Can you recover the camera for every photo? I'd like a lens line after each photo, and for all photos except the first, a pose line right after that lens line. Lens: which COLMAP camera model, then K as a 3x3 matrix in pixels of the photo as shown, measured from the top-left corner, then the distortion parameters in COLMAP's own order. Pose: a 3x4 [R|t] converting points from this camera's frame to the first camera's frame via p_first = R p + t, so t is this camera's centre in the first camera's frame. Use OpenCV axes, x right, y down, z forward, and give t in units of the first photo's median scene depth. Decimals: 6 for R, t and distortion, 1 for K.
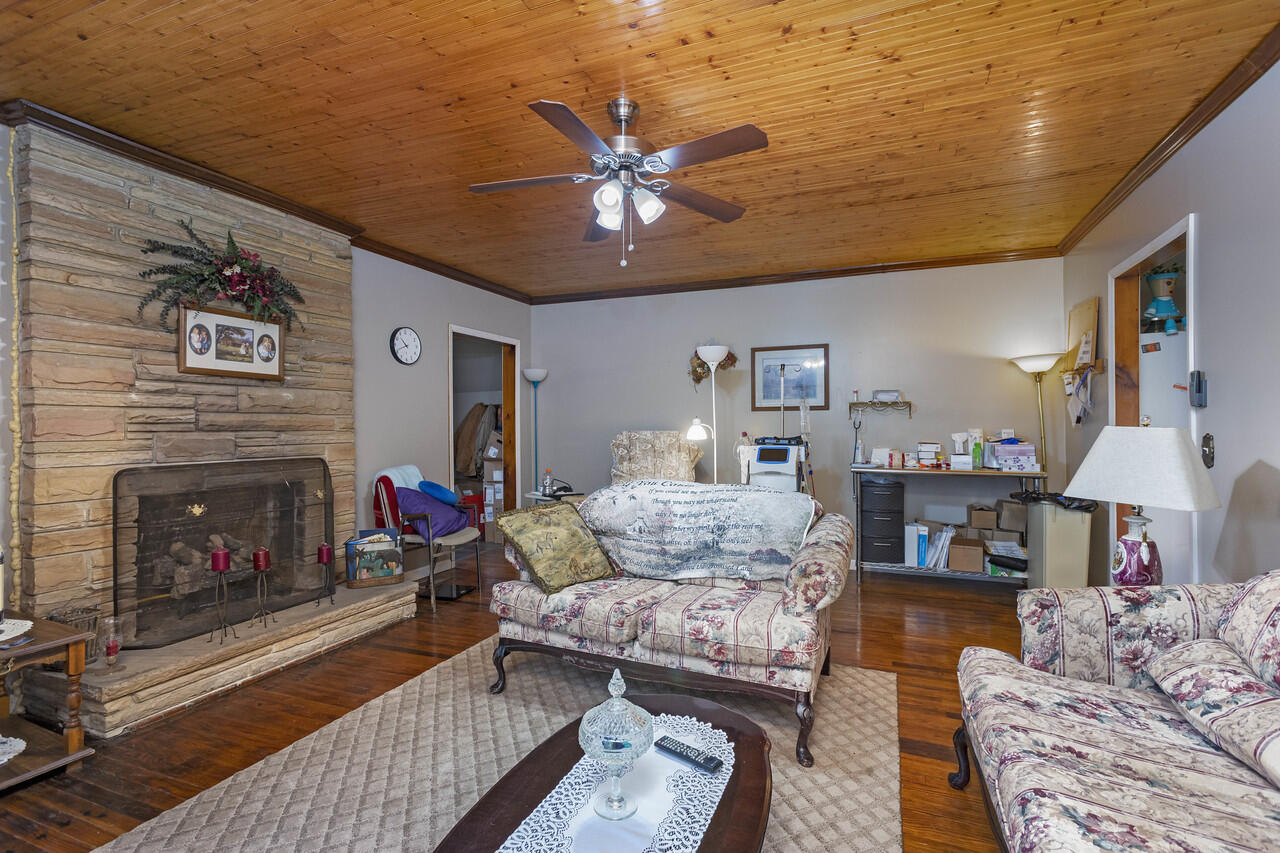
lens RADIAL K [[600.1, 0, 638.3], [0, 600.1, 428.1], [0, 0, 1]] dist [-0.003646, 0.001058]
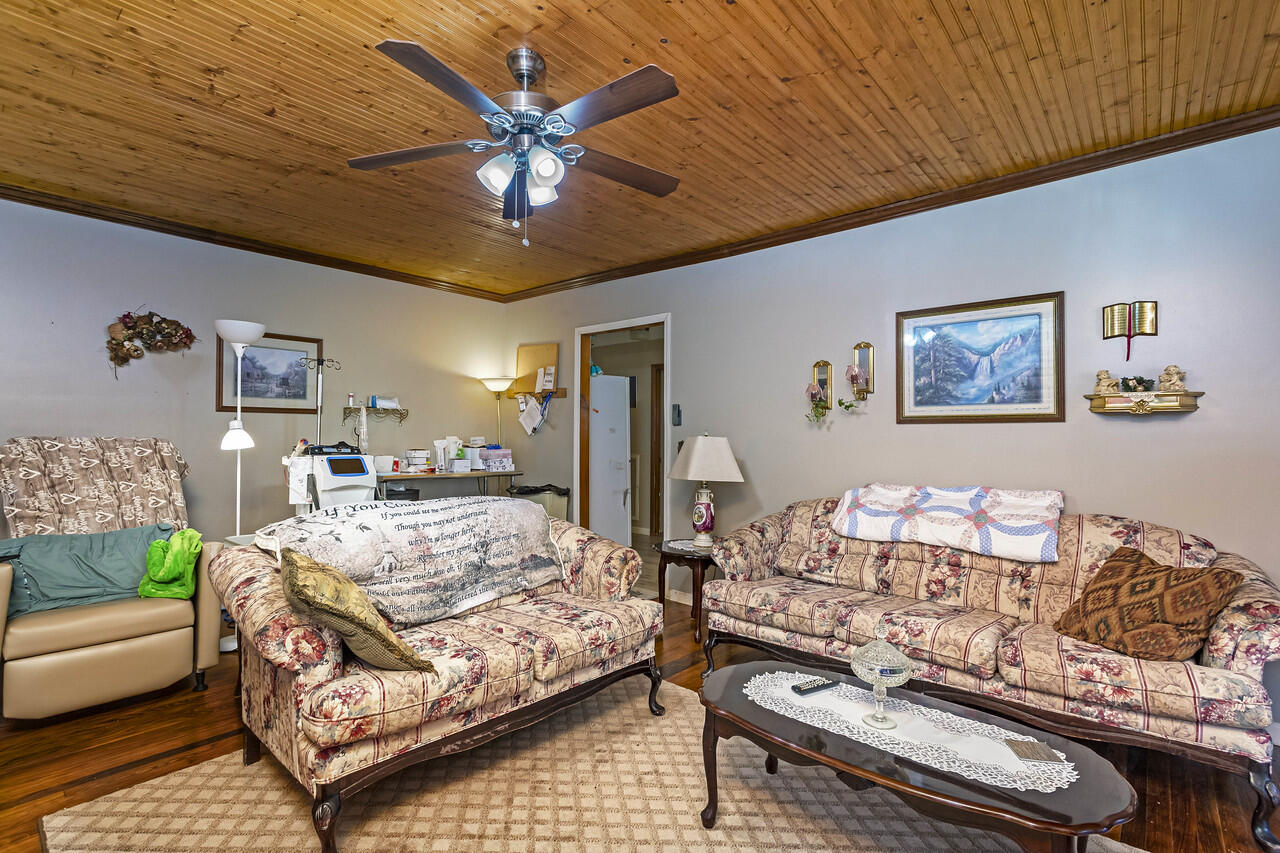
lens RADIAL K [[600.1, 0, 644.3], [0, 600.1, 427.4], [0, 0, 1]] dist [-0.003646, 0.001058]
pose [[0.317006, 0.018674, 0.948240, -0.608509], [-0.007063, 0.999825, -0.017329, 0.002226], [-0.948397, -0.001204, 0.317082, 0.443836]]
